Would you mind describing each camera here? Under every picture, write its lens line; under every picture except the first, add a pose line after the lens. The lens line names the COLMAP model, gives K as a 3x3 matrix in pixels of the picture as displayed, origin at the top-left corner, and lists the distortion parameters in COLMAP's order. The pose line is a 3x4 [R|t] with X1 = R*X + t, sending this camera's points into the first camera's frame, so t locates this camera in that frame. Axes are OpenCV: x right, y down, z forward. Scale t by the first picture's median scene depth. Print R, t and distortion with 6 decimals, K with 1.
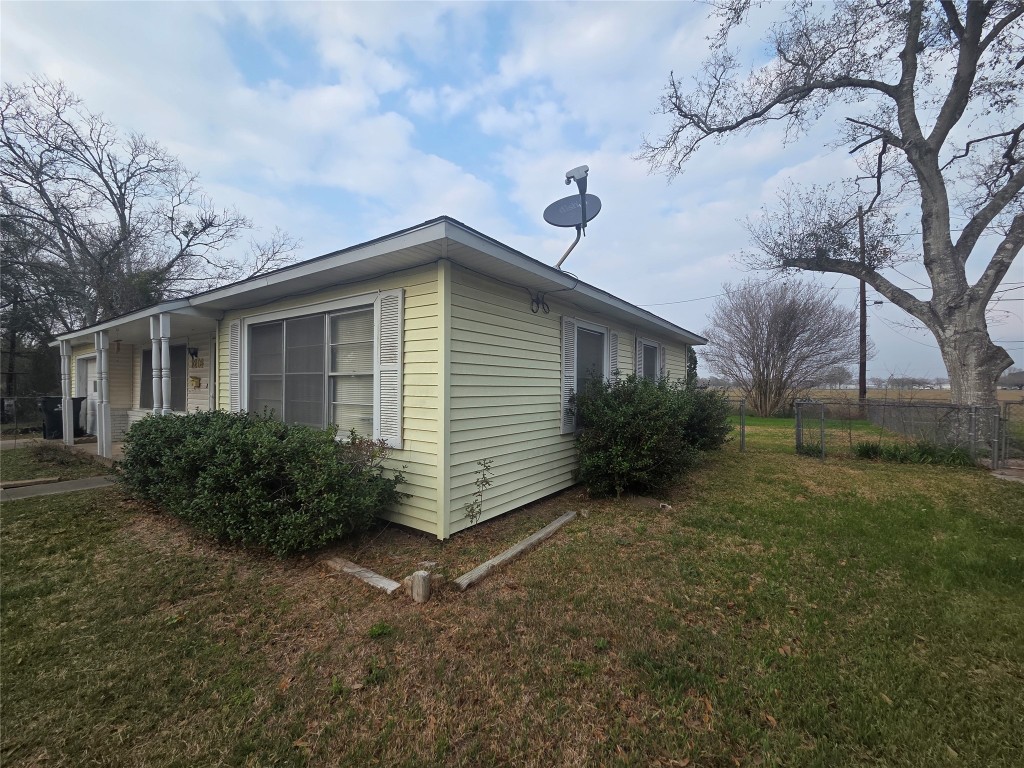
lens RADIAL K [[418.9, 0, 516.0], [0, 418.9, 387.5], [0, 0, 1]] dist [0.004143, 0.000017]
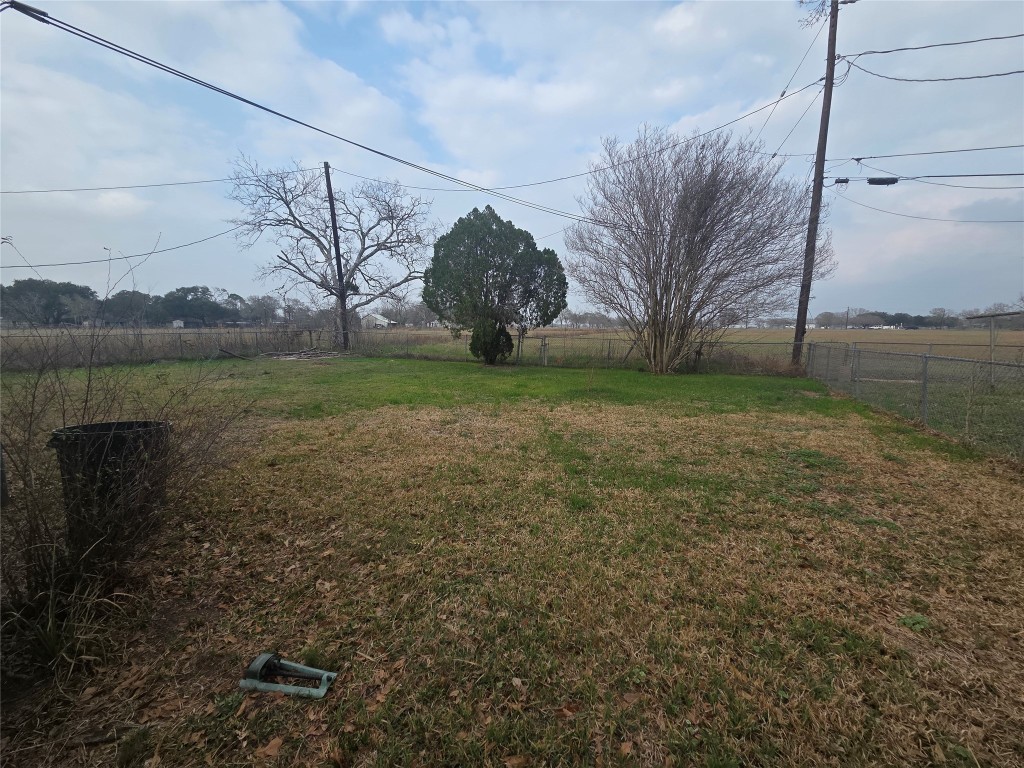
lens RADIAL K [[418.9, 0, 516.0], [0, 418.9, 387.5], [0, 0, 1]] dist [0.004143, 0.000017]
pose [[0.978694, -0.027938, 0.203413, 0.256463], [-0.000182, 0.990581, 0.136926, 0.006558], [-0.205322, -0.134046, 0.969471, 0.437309]]
